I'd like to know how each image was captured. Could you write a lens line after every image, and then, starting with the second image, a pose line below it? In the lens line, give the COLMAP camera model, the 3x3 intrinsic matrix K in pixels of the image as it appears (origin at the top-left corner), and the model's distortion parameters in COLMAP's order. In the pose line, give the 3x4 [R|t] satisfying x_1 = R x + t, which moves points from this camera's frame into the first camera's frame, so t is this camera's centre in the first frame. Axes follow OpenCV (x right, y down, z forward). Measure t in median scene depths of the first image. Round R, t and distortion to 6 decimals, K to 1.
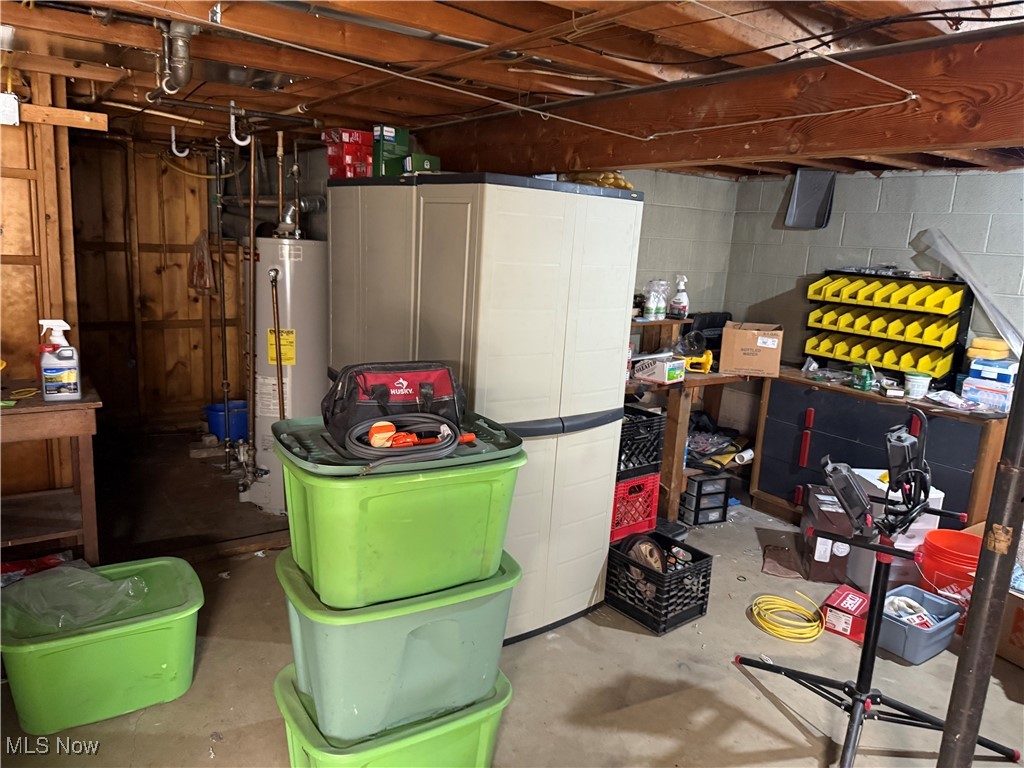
lens RADIAL K [[712.6, 0, 513.2], [0, 712.6, 385.1], [0, 0, 1]] dist [0.065419, -0.096491]
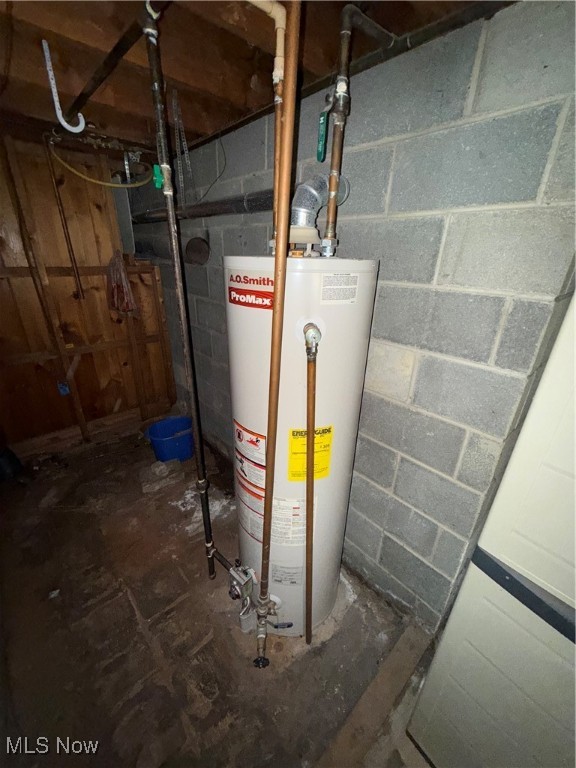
lens RADIAL K [[305.8, 0, 288.0], [0, 305.8, 384.0], [0, 0, 1]] dist [0.000769, 0.000056]
pose [[0.993311, -0.067550, 0.093648, -0.243147], [0.047037, 0.977399, 0.206104, -0.108923], [-0.105454, -0.200320, 0.974039, 0.519406]]
